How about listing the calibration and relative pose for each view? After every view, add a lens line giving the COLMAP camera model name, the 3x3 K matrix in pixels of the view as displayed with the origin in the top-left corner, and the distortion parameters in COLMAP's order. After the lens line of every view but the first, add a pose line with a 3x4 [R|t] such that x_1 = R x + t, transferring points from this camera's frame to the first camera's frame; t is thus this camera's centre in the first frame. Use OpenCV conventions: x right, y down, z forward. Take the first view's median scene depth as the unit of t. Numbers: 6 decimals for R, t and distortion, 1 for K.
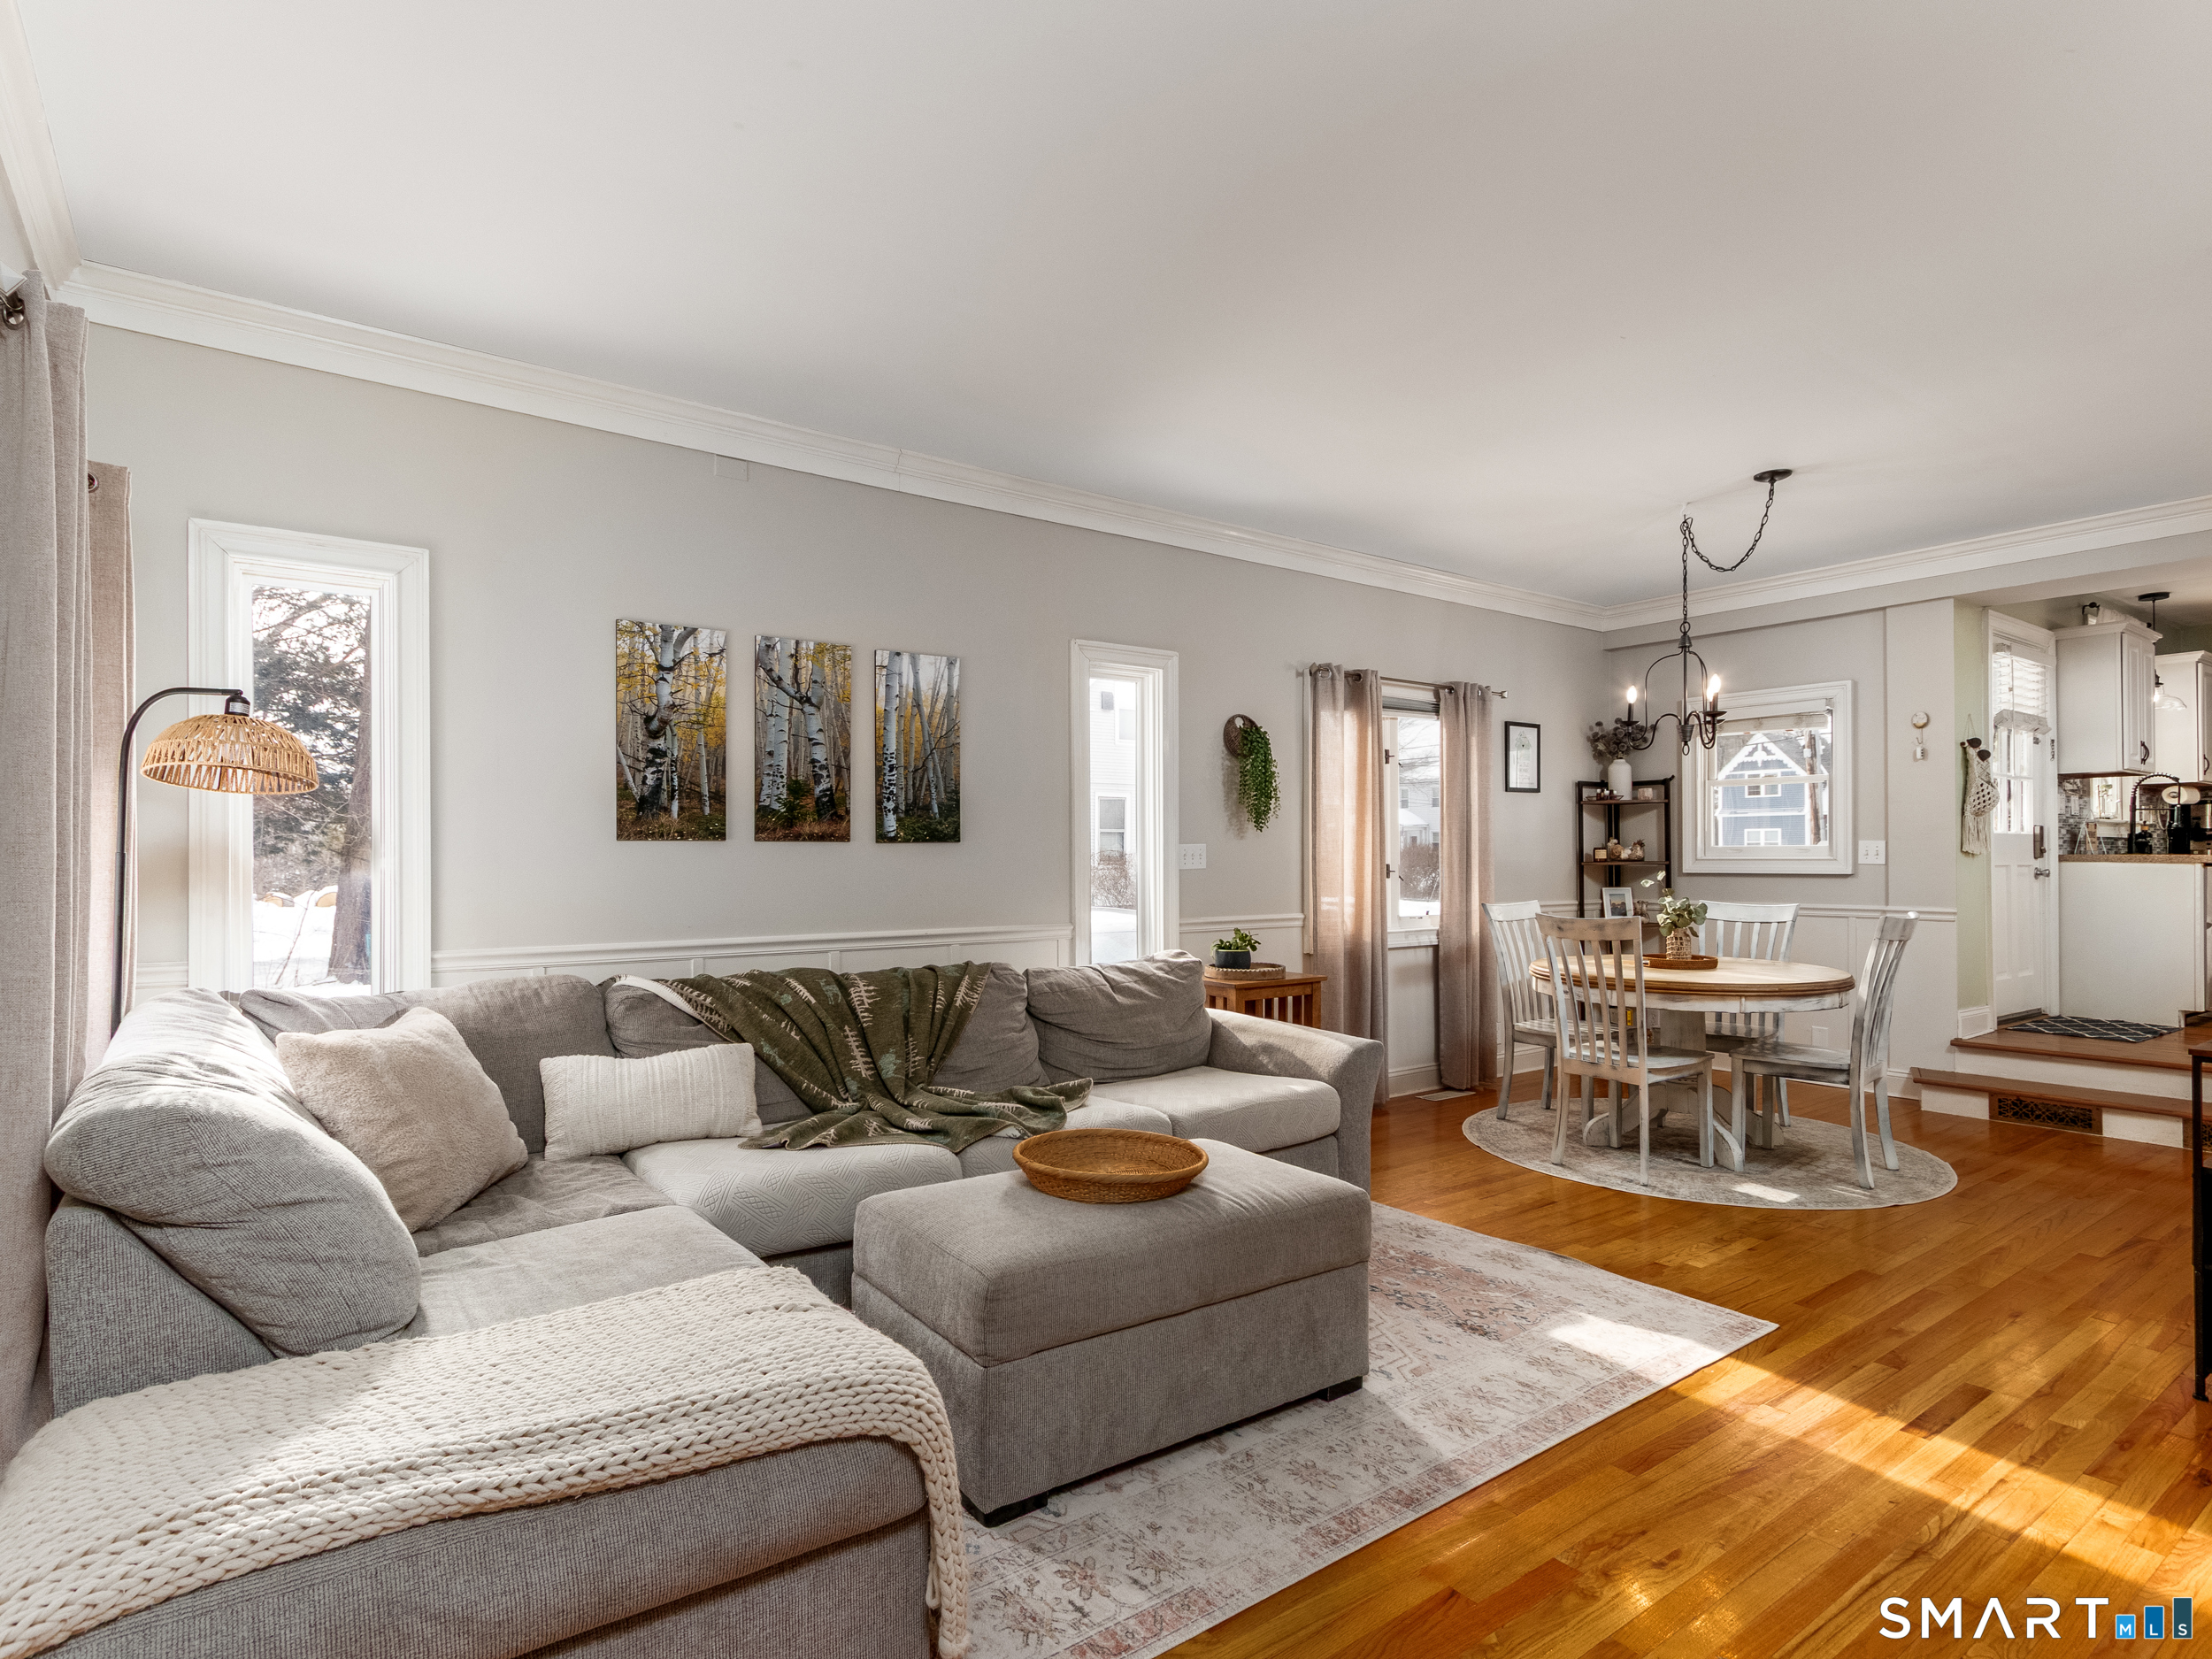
lens RADIAL K [[1155.4, 0, 1104.6], [0, 1155.4, 842.1], [0, 0, 1]] dist [0.006495, -0.001997]
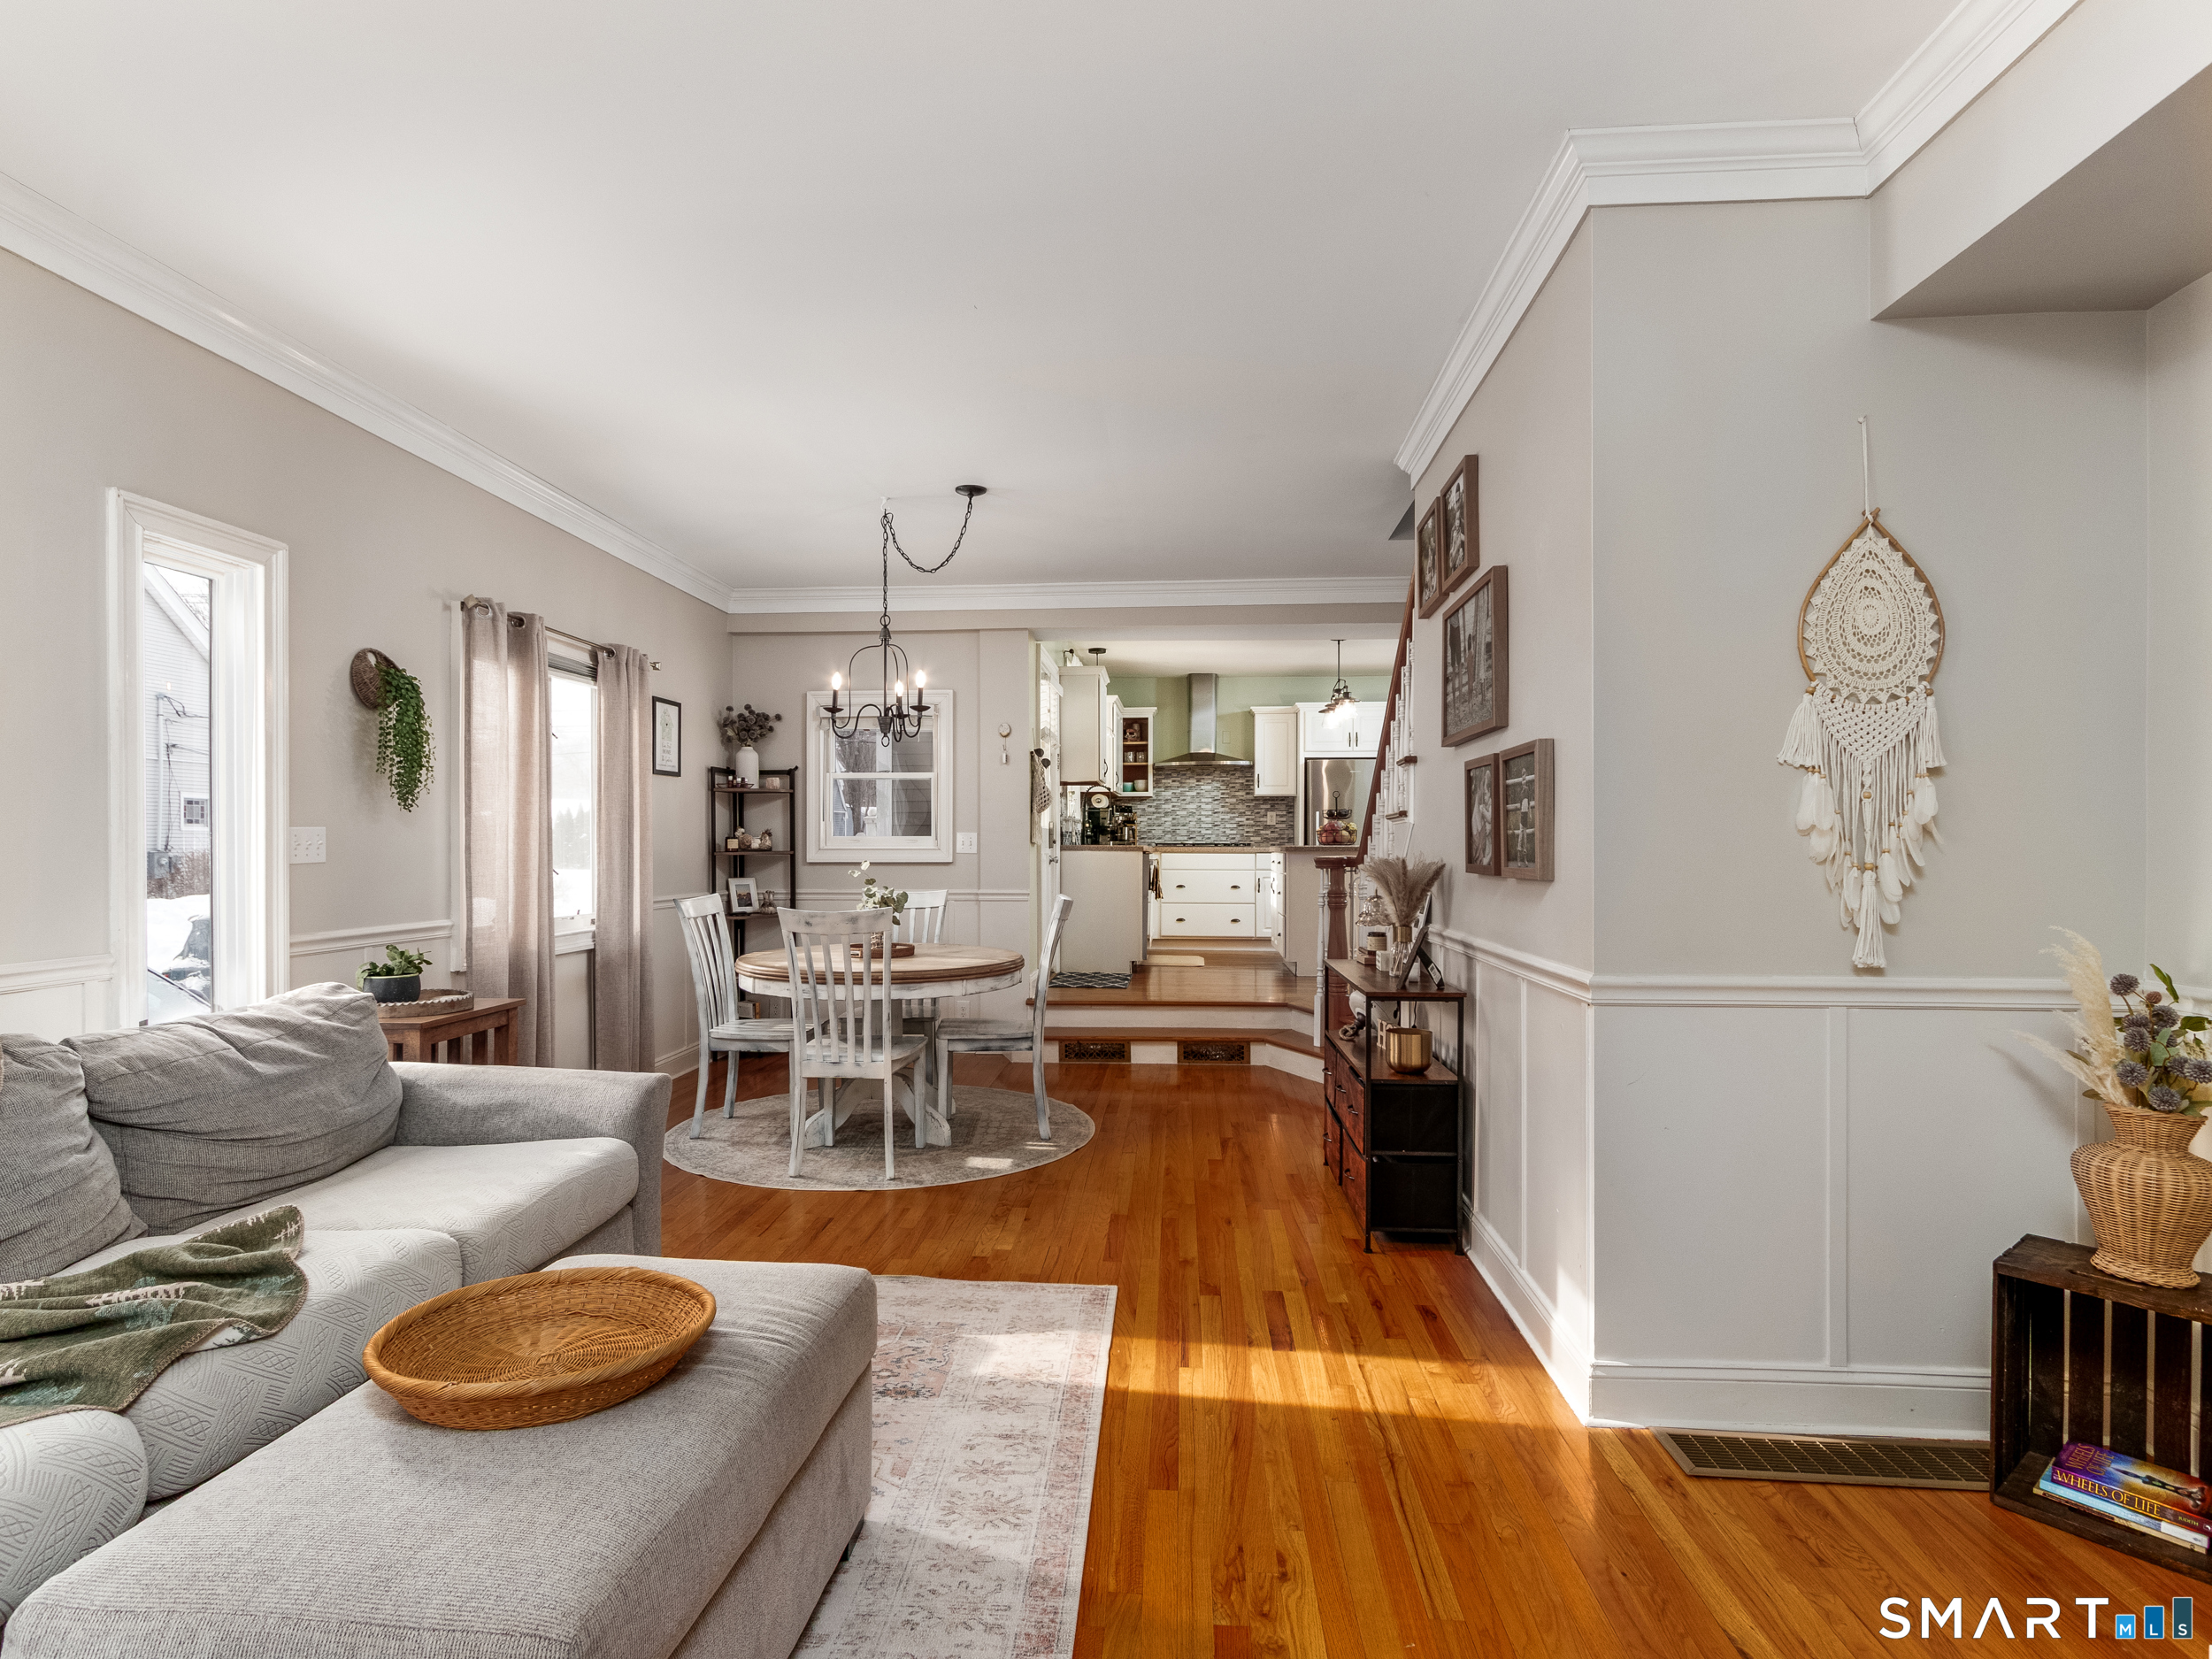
lens RADIAL K [[1155.4, 0, 1088.6], [0, 1155.4, 842.4], [0, 0, 1]] dist [0.006495, -0.001997]
pose [[0.653843, 0.003976, 0.756620, -0.146251], [-0.010609, 0.999936, 0.003913, 0.003203], [-0.756556, -0.010585, 0.653843, 0.199308]]
